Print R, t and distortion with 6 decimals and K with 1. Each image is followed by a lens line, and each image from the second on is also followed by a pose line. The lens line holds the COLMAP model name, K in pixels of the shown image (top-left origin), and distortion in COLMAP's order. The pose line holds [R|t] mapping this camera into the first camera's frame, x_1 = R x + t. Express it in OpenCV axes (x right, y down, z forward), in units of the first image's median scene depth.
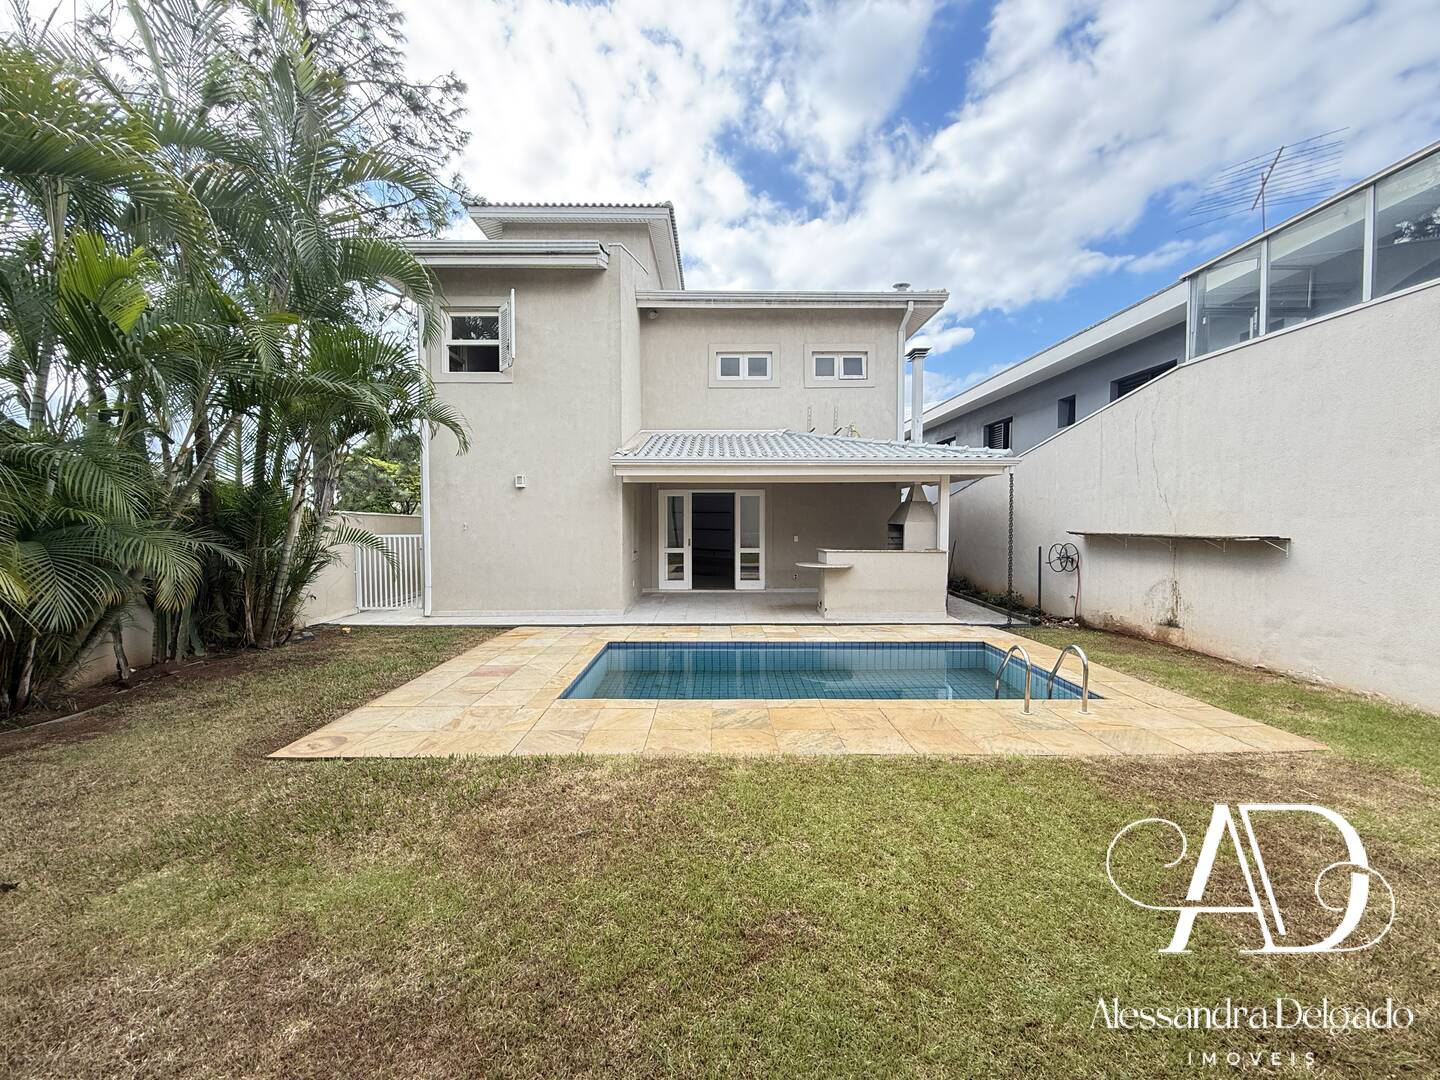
lens RADIAL K [[575.8, 0, 720.0], [0, 575.8, 536.8], [0, 0, 1]] dist [-0.002306, -0.000268]
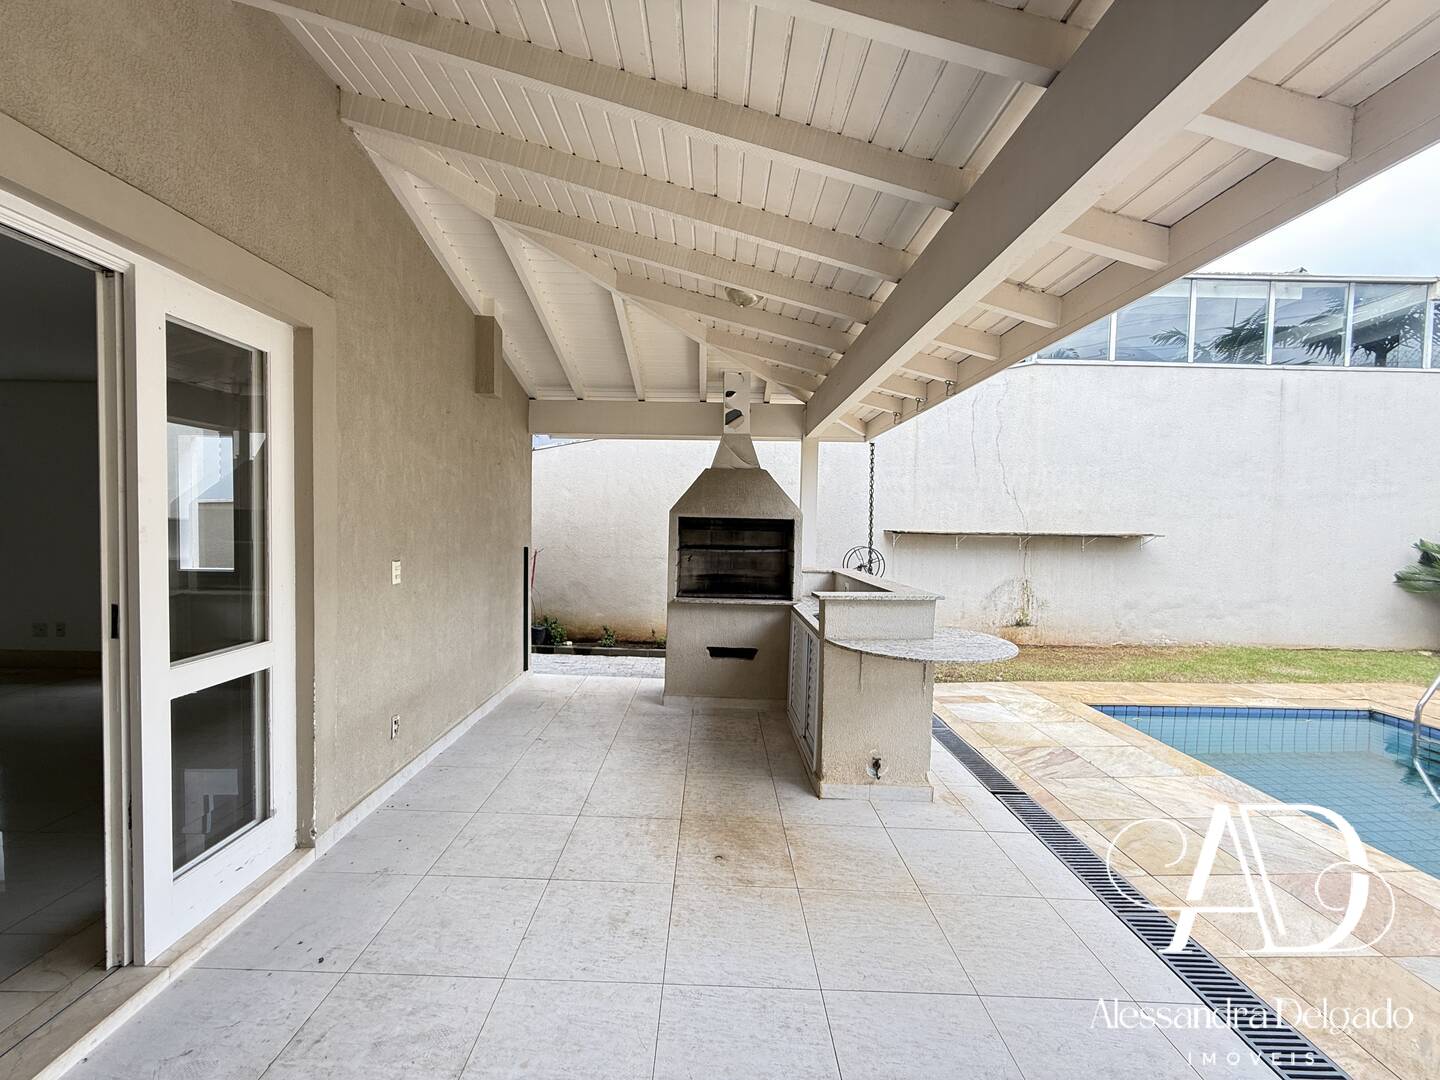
lens RADIAL K [[575.8, 0, 716.7], [0, 575.8, 541.8], [0, 0, 1]] dist [-0.002306, -0.000268]
pose [[0.004419, -0.032492, 0.999462, -0.210902], [0.014817, 0.999364, 0.032423, -0.030243], [-0.999880, 0.014665, 0.004898, 1.628576]]
